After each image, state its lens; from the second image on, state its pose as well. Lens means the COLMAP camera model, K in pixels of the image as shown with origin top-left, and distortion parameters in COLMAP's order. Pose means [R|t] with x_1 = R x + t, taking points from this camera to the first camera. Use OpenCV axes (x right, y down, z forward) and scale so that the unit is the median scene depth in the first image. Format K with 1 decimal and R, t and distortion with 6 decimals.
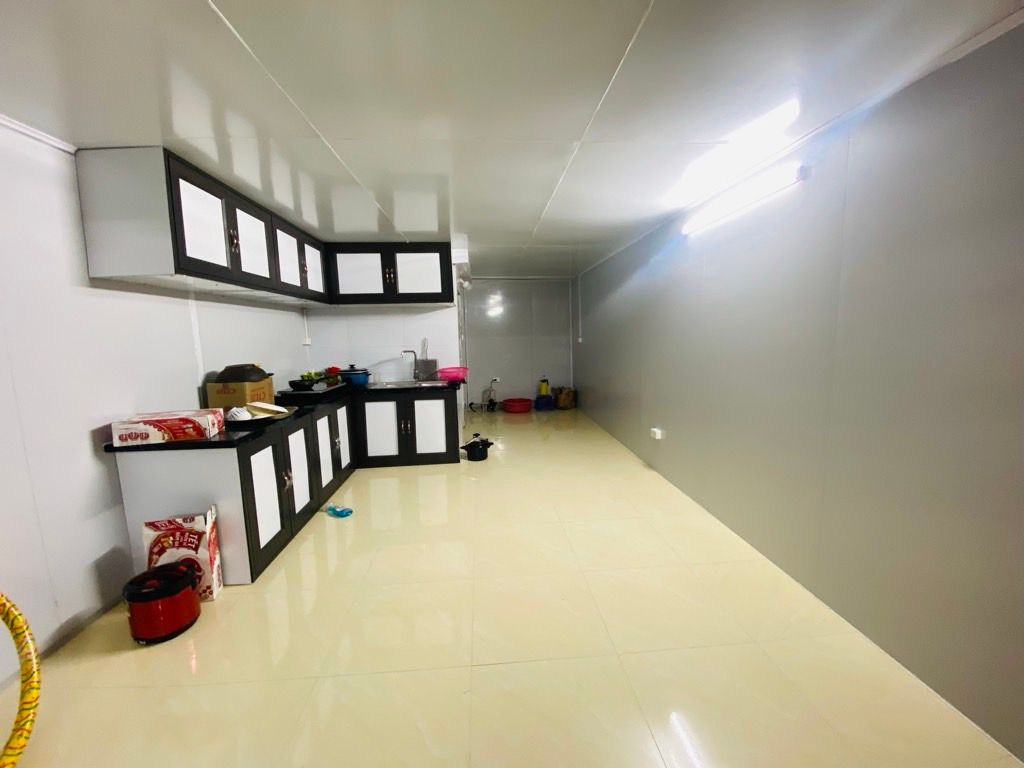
lens RADIAL K [[406.5, 0, 510.1], [0, 406.5, 384.1], [0, 0, 1]] dist [0.000917, -0.000005]
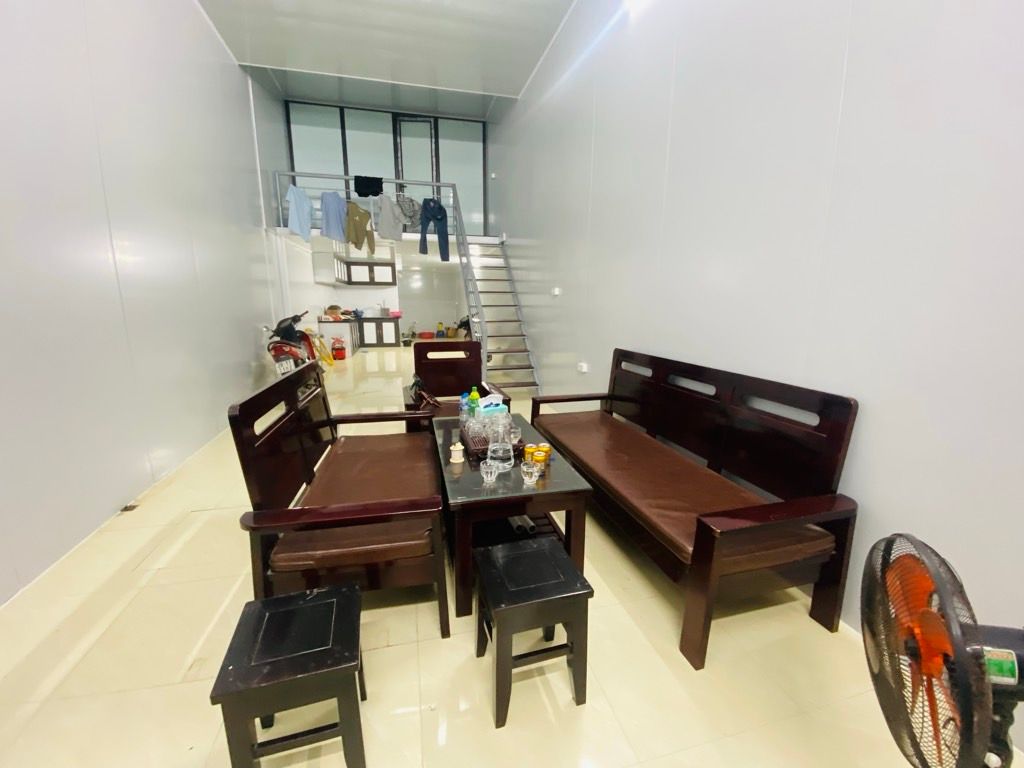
lens RADIAL K [[406.5, 0, 519.2], [0, 406.5, 383.9], [0, 0, 1]] dist [0.000917, -0.000005]
pose [[0.980964, -0.011306, 0.193860, 0.123437], [-0.003263, 0.997203, 0.074668, 0.238202], [-0.194162, -0.073879, 0.978184, -1.807060]]
